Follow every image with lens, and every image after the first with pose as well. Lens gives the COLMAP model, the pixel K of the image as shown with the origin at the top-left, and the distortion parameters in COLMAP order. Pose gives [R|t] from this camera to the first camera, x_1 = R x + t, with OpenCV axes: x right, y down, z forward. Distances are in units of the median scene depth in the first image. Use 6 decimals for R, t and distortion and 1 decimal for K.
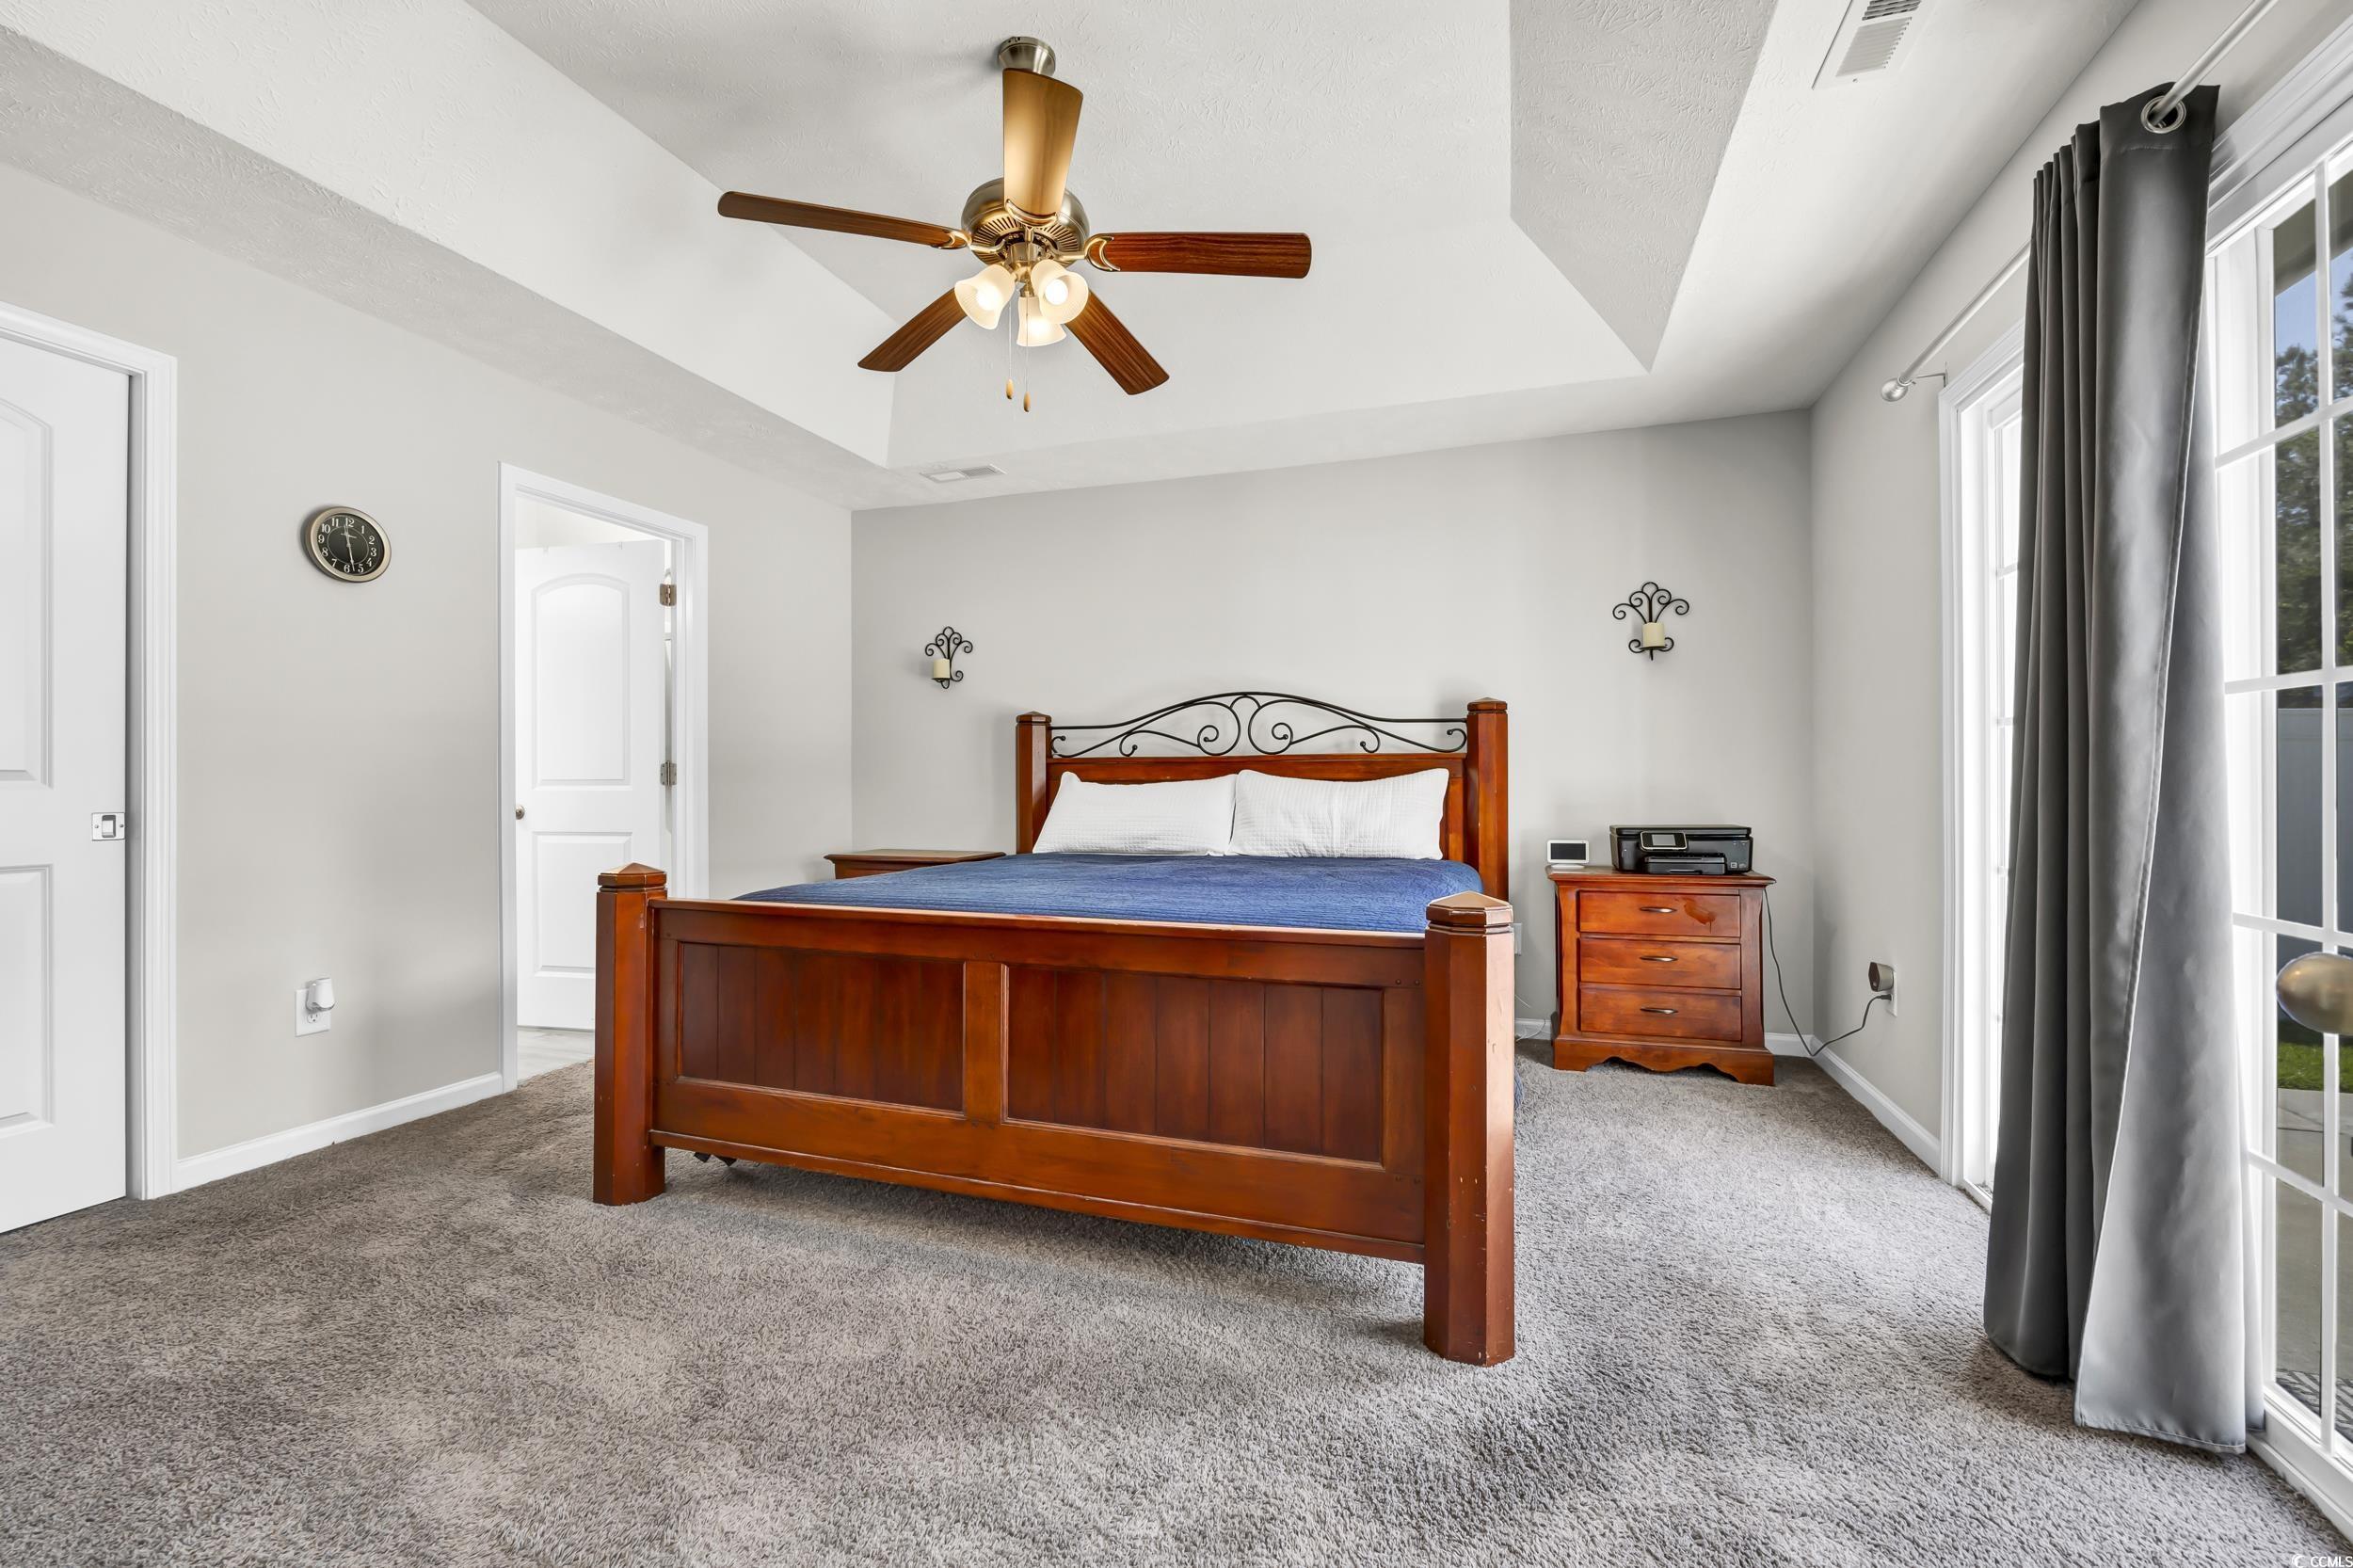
lens RADIAL K [[972.0, 0, 1176.5], [0, 972.0, 784.0], [0, 0, 1]] dist [0.001677, -0.000005]
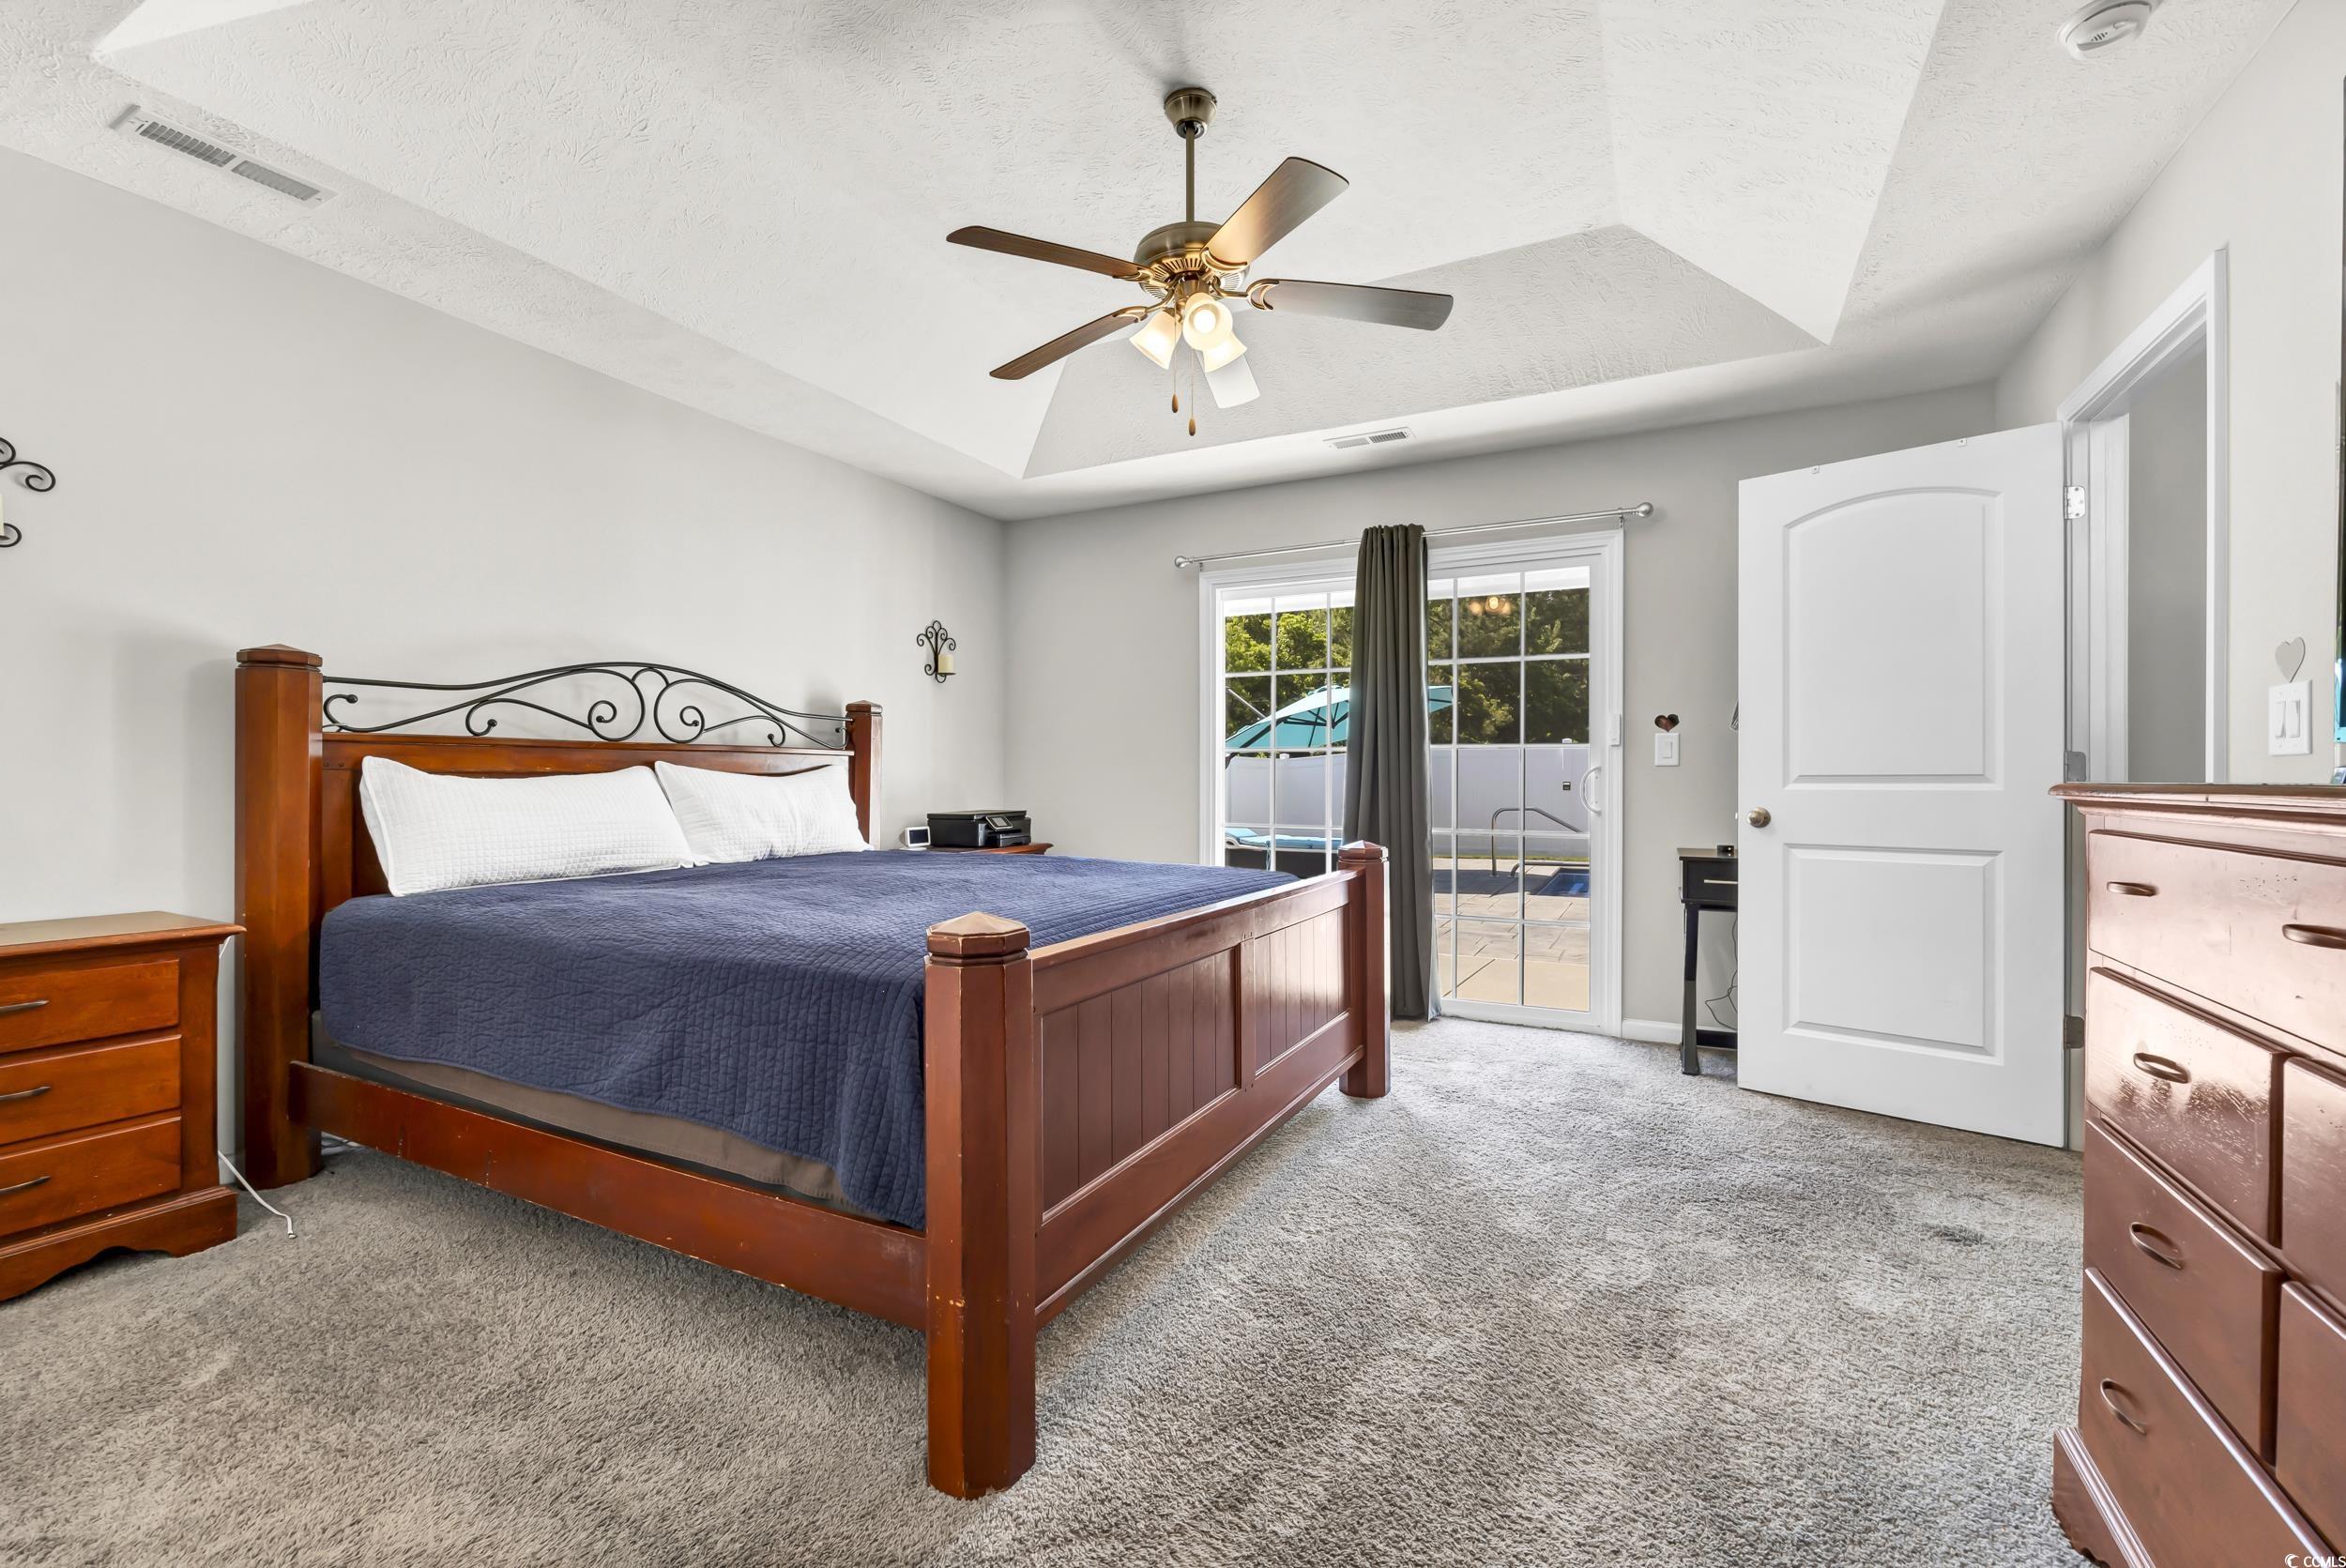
lens RADIAL K [[979.7, 0, 1166.8], [0, 979.7, 780.0], [0, 0, 1]] dist [0.000040, 0.000235]
pose [[0.135916, -0.014927, 0.990608, -0.684506], [-0.040269, 0.998977, 0.020578, -0.032461], [-0.989902, -0.042687, 0.135176, 0.461989]]
